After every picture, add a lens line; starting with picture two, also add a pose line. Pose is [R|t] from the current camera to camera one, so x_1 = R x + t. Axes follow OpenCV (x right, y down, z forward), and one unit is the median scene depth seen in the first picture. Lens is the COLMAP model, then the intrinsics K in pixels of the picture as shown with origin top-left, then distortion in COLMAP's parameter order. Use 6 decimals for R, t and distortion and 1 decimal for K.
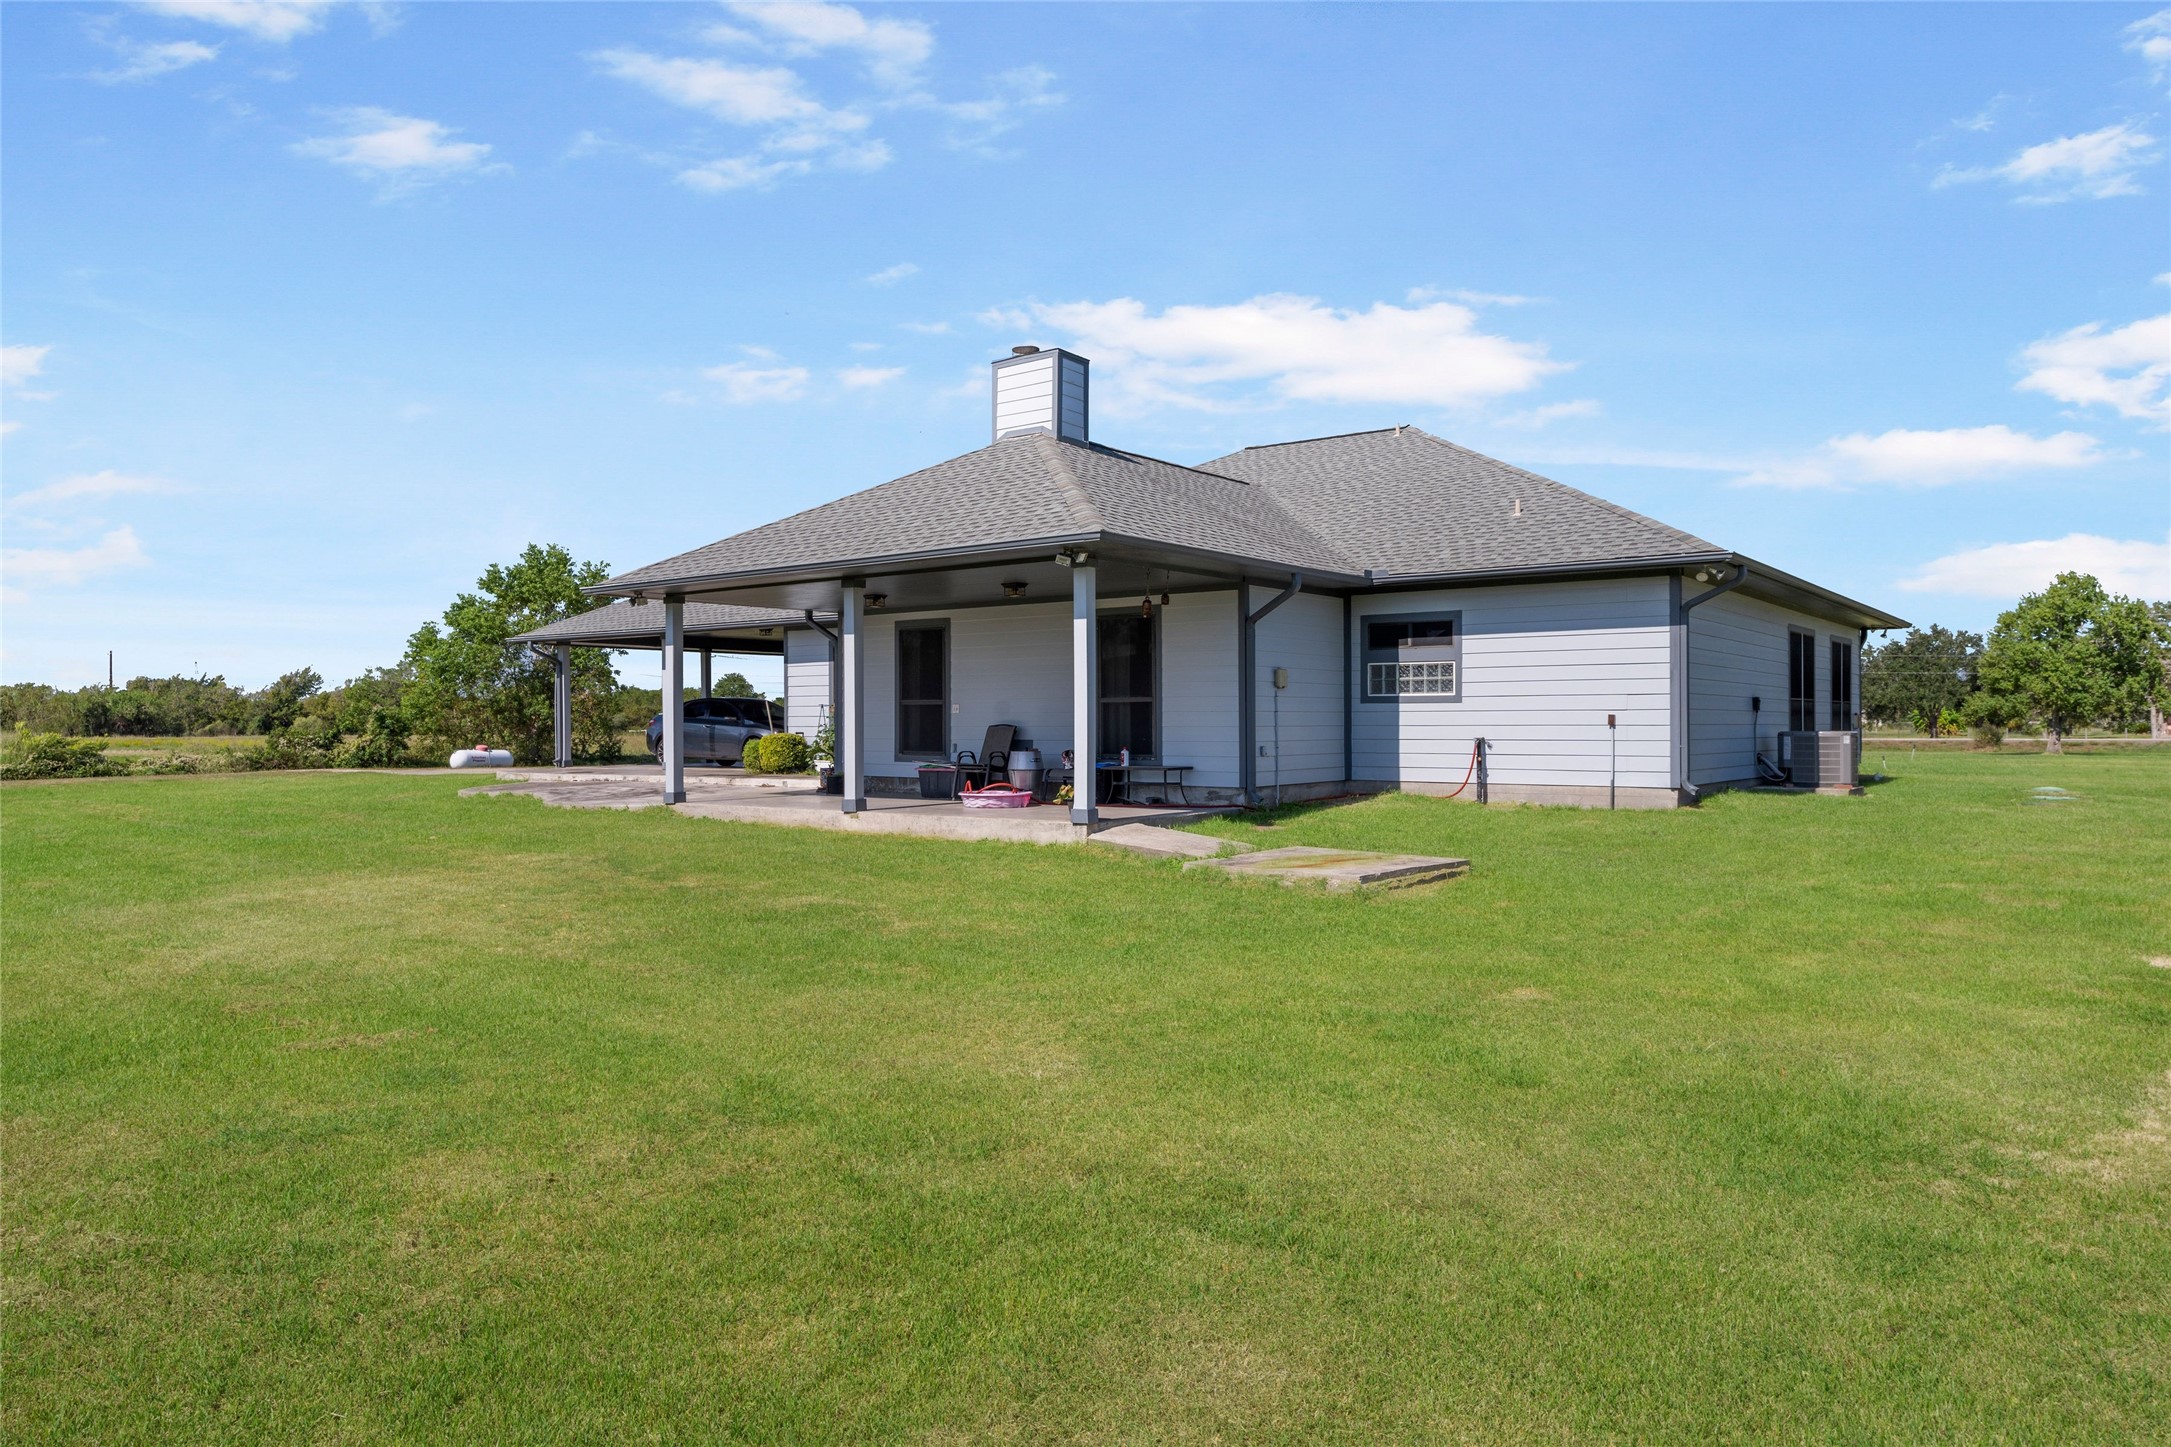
lens RADIAL K [[1372.0, 0, 1072.7], [0, 1372.0, 730.6], [0, 0, 1]] dist [-0.011253, -0.000850]
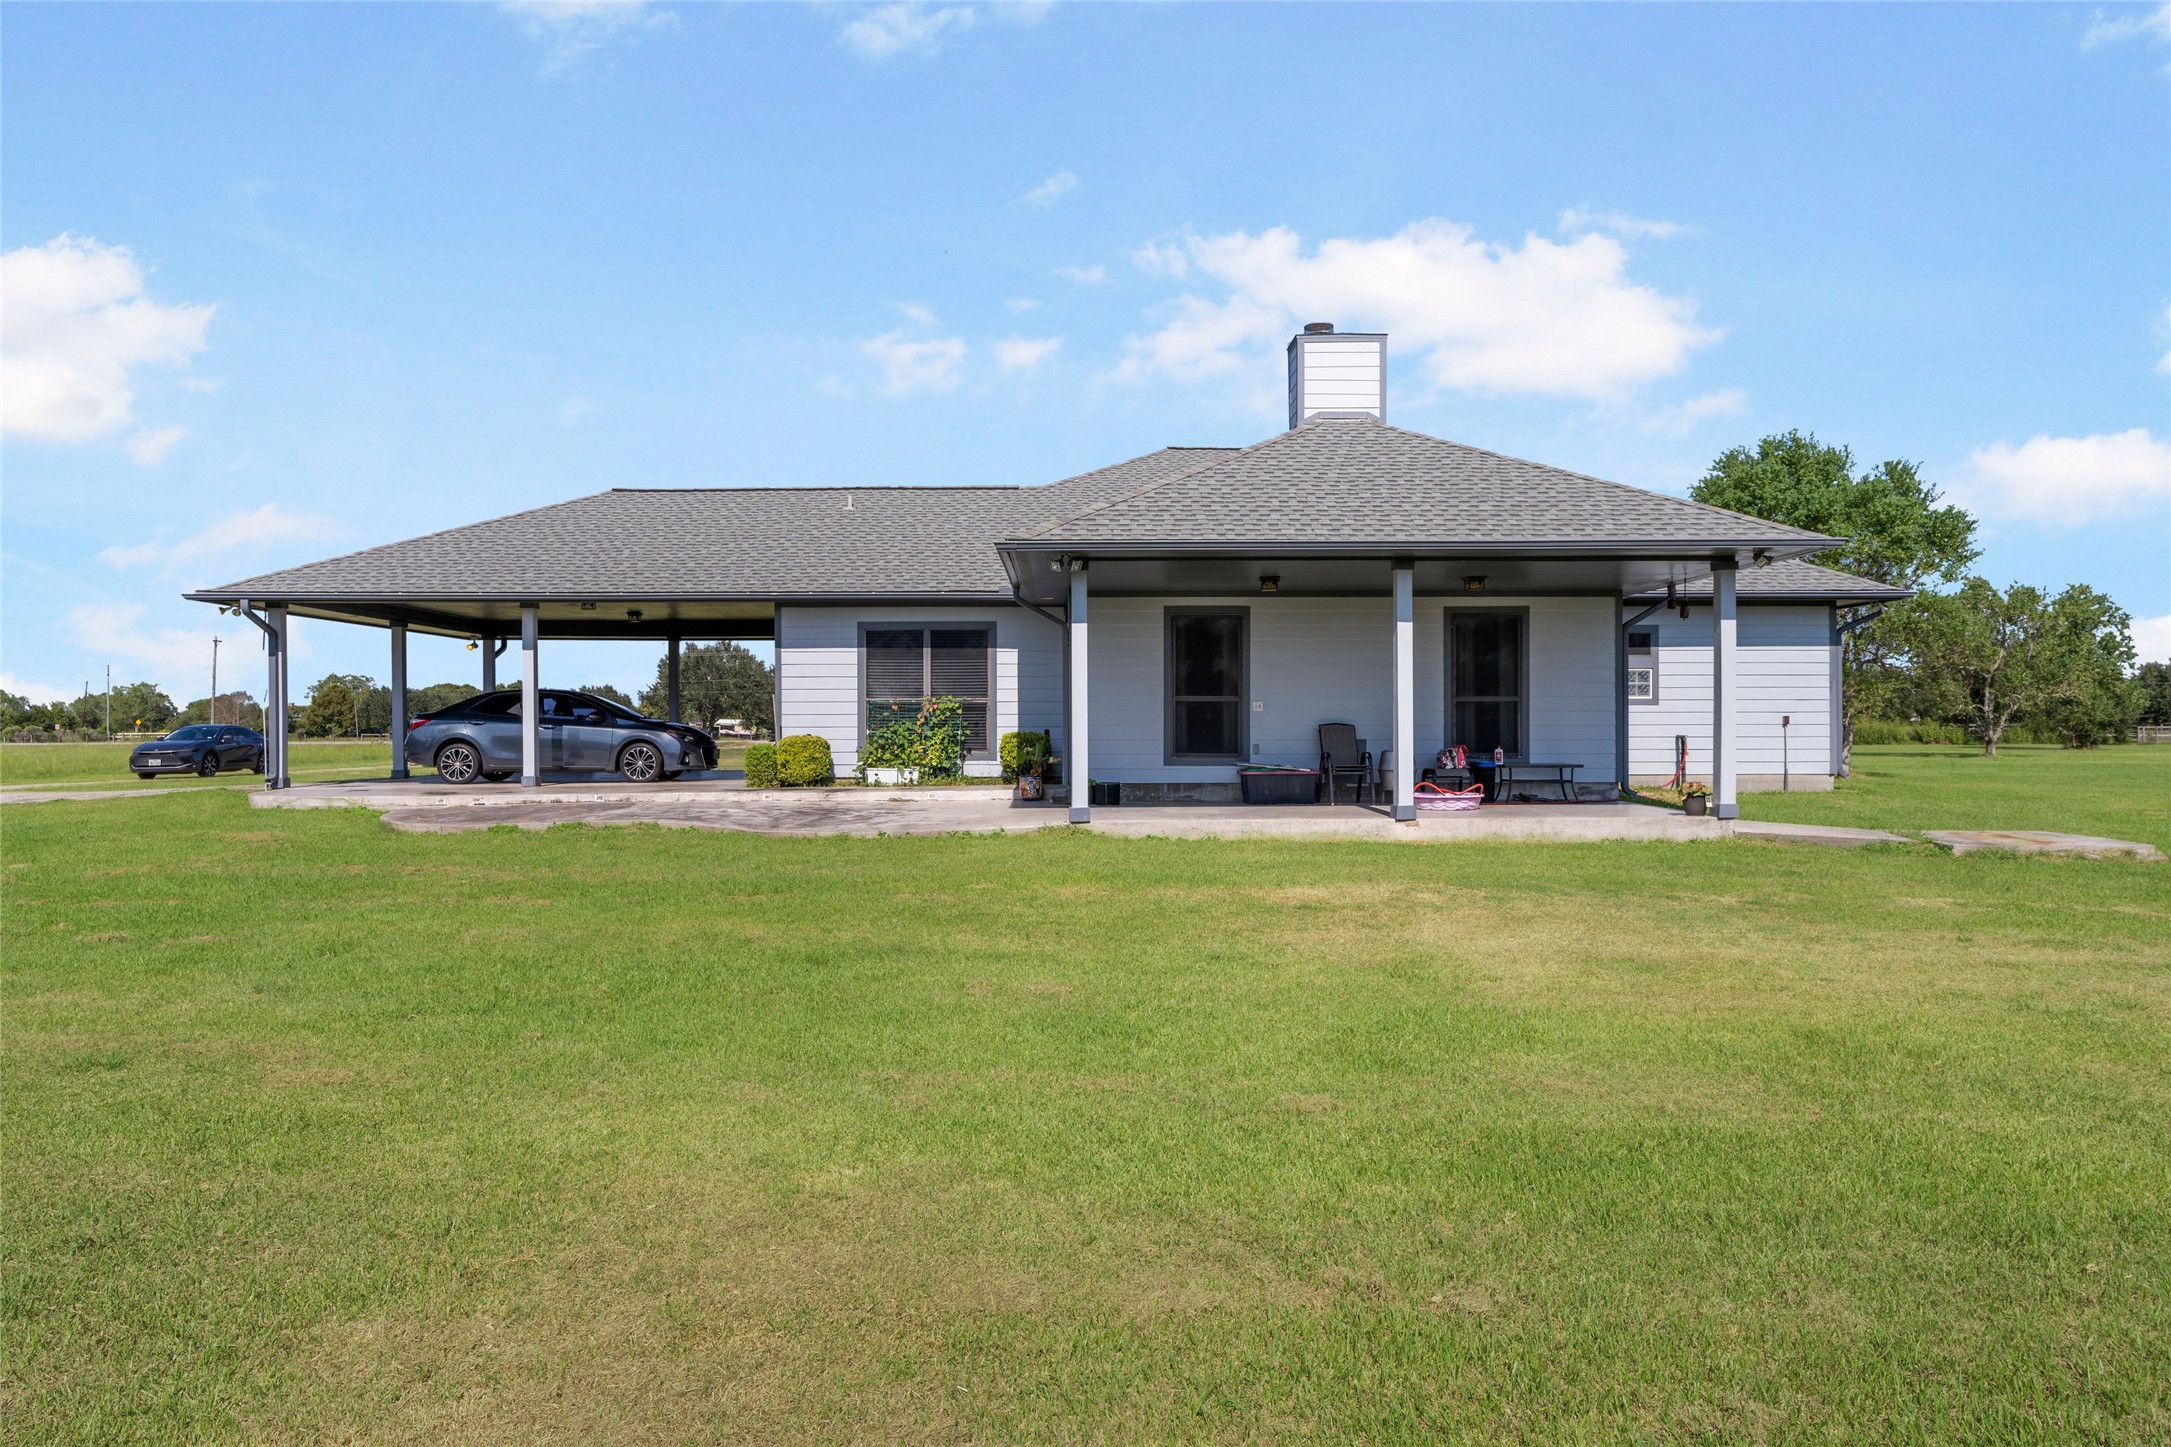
lens RADIAL K [[1372.0, 0, 1083.6], [0, 1372.0, 728.2], [0, 0, 1]] dist [-0.011253, -0.000850]
pose [[0.793785, 0.000124, 0.608198, -0.755116], [0.004212, 0.999975, -0.005701, 0.003252], [-0.608183, 0.007087, 0.793765, 0.354440]]
